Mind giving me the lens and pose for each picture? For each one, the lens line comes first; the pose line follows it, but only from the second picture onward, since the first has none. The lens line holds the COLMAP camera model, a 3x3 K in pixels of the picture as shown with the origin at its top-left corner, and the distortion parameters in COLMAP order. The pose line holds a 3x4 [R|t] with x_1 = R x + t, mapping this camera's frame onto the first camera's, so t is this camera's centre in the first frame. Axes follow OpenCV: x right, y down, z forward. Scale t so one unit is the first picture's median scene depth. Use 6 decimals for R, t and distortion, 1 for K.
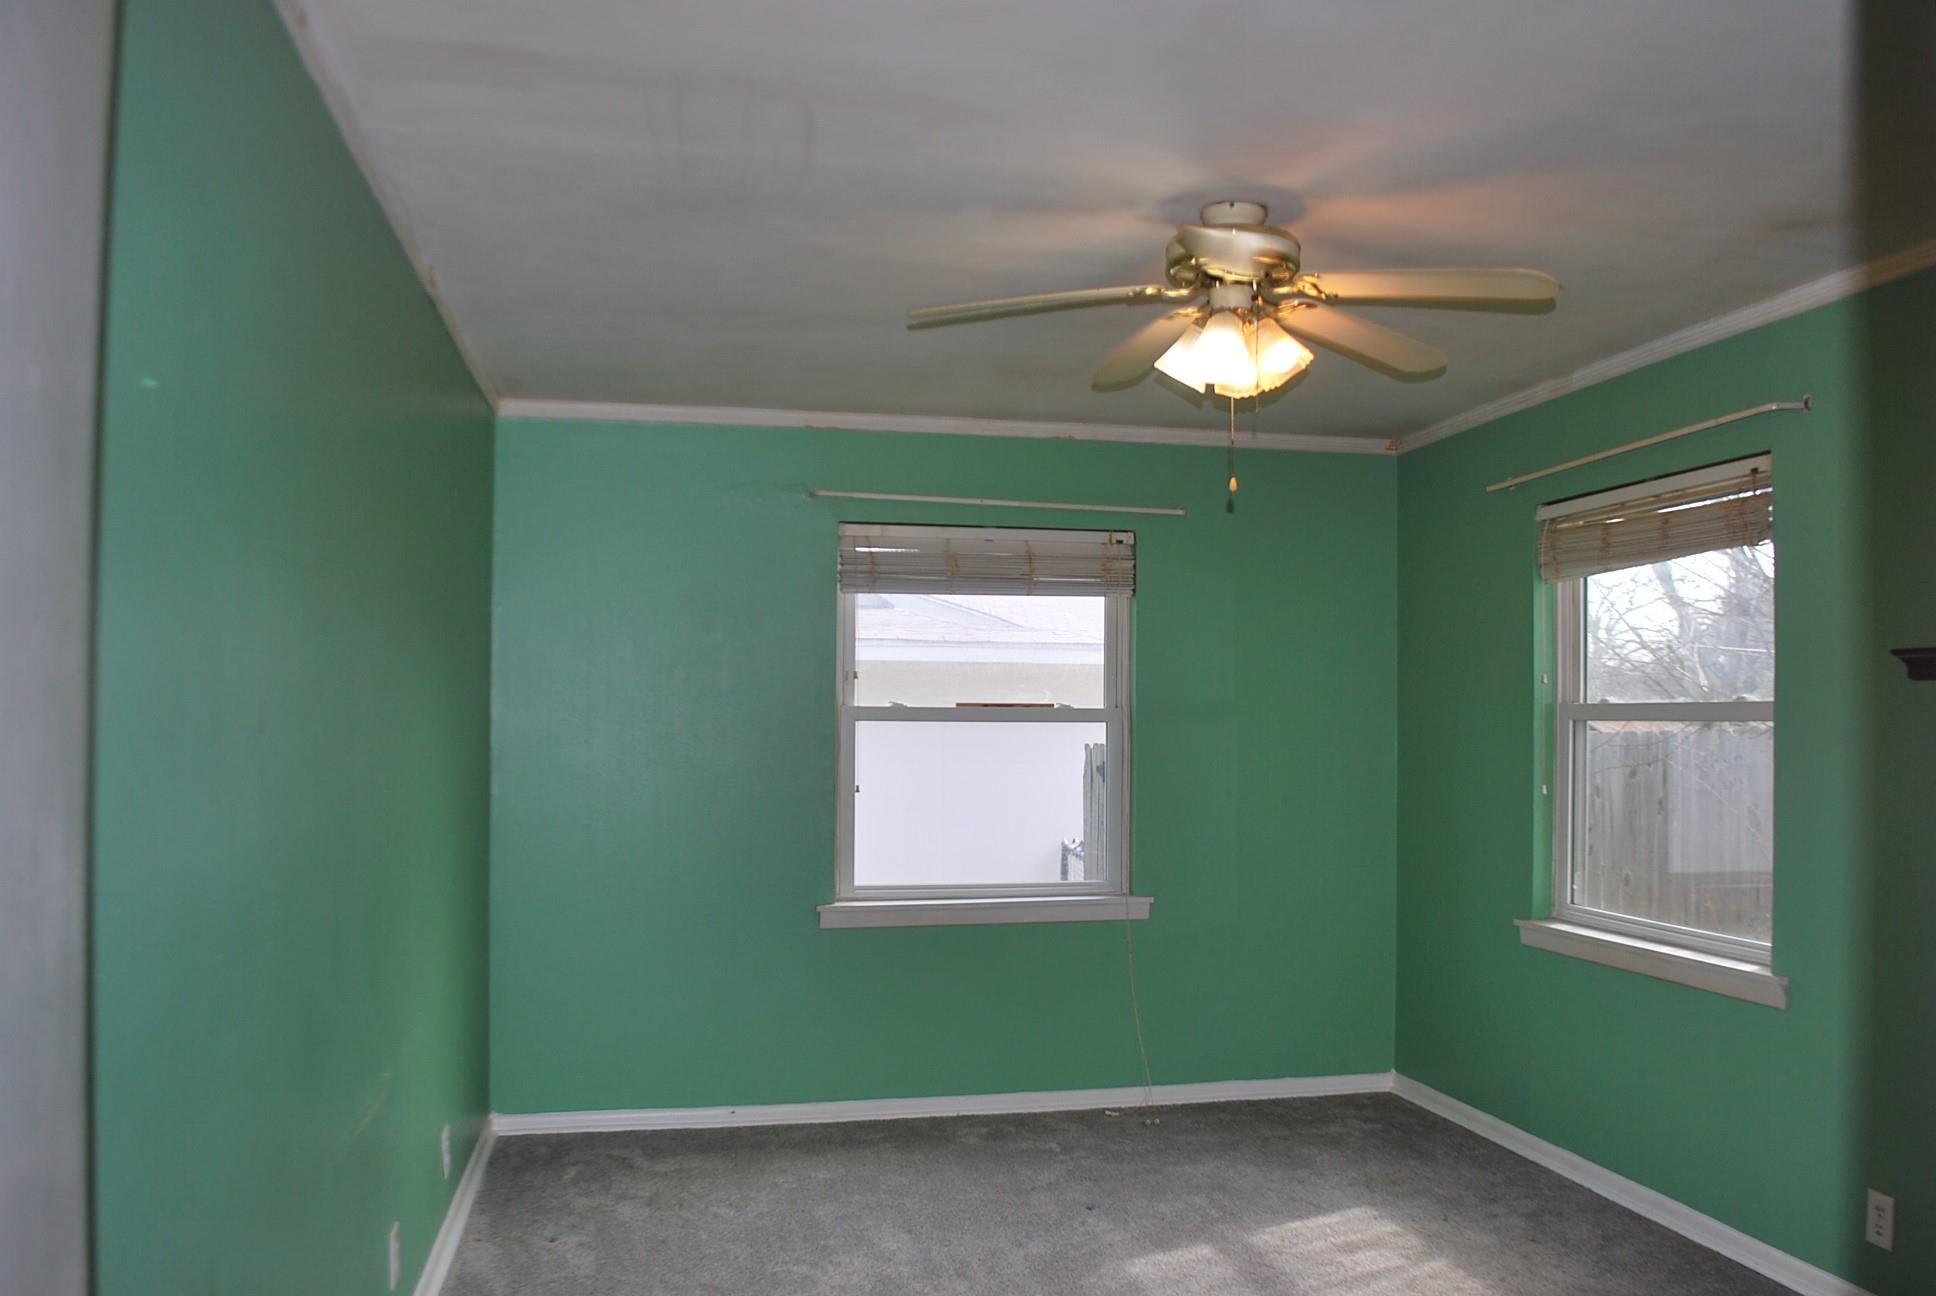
lens RADIAL K [[1535.3, 0, 975.5], [0, 1535.3, 696.8], [0, 0, 1]] dist [-0.076708, 0.009891]
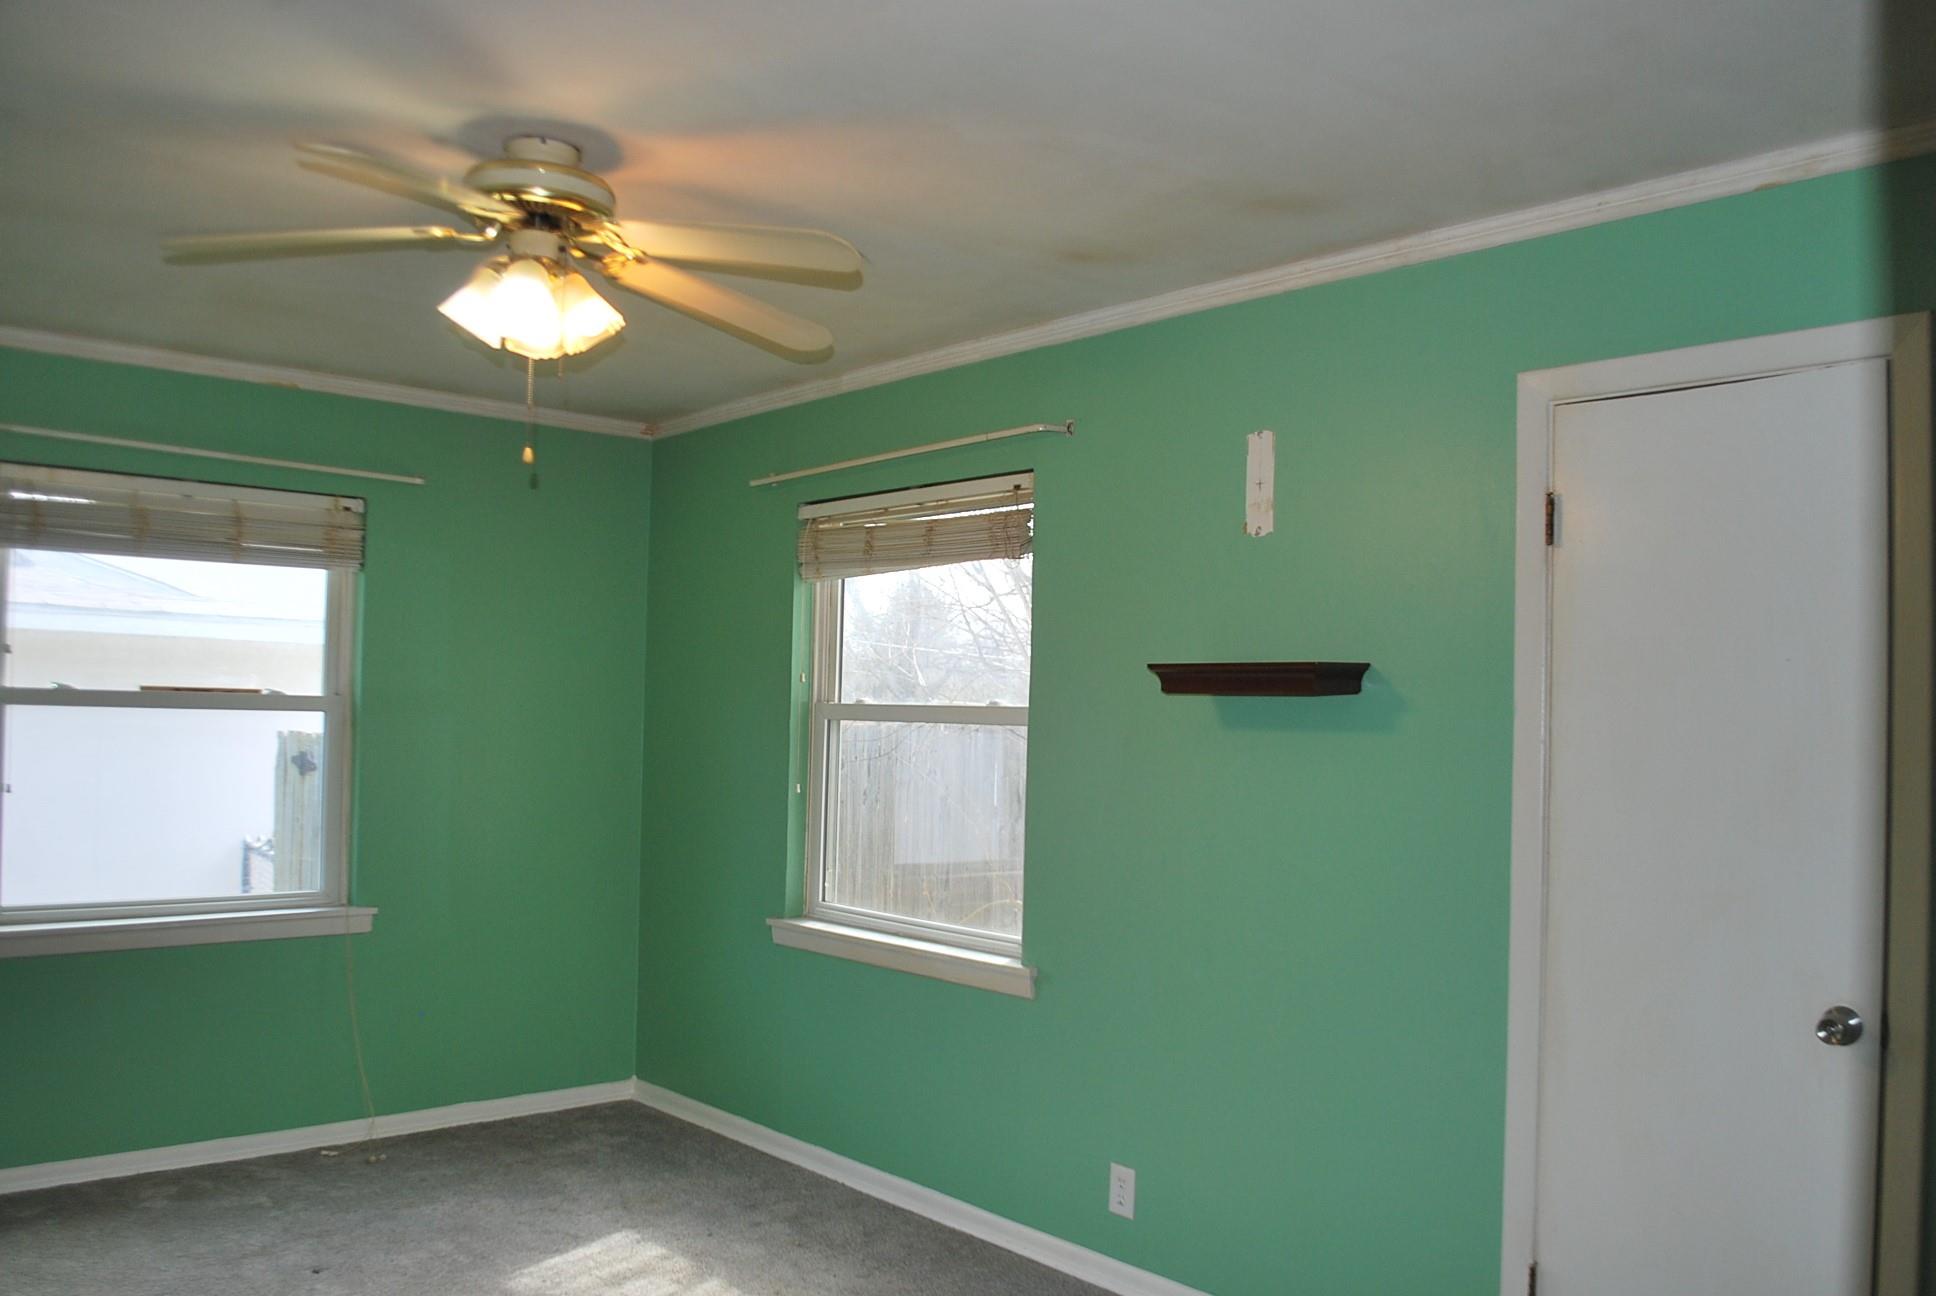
lens RADIAL K [[1535.3, 0, 975.5], [0, 1535.3, 696.8], [0, 0, 1]] dist [-0.076708, 0.009891]
pose [[0.867315, 0.021125, 0.497312, -0.025883], [-0.026072, 0.999656, 0.003007, -0.004783], [-0.497077, -0.015574, 0.867567, 0.060856]]
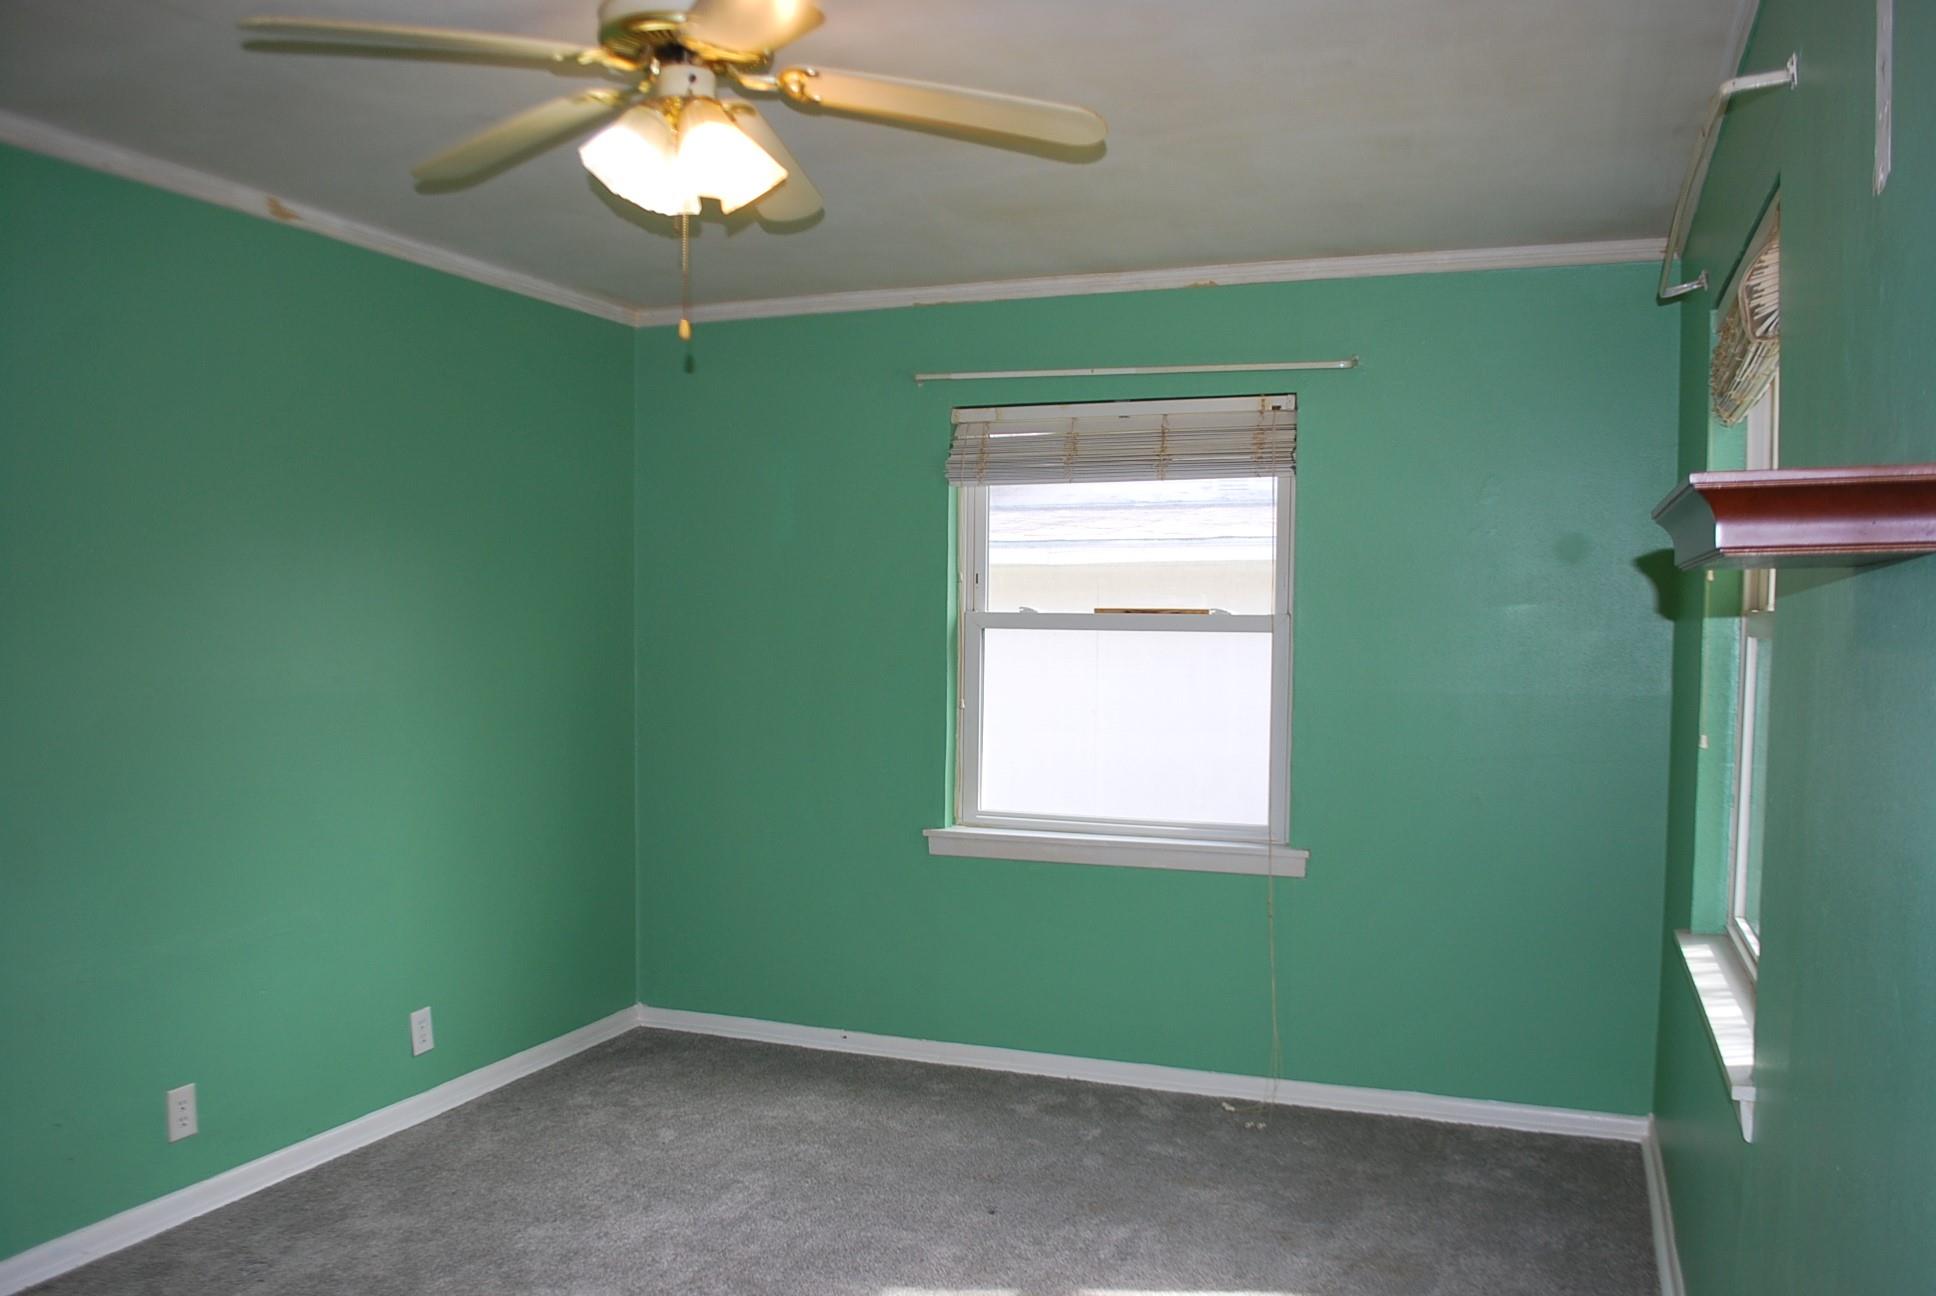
lens RADIAL K [[1528.3, 0, 966.9], [0, 1528.3, 686.4], [0, 0, 1]] dist [-0.081069, 0.009671]
pose [[0.837598, 0.028003, -0.545568, 0.427247], [0.003800, 0.998363, 0.057078, -0.001571], [0.546273, -0.049881, 0.836120, 0.257672]]
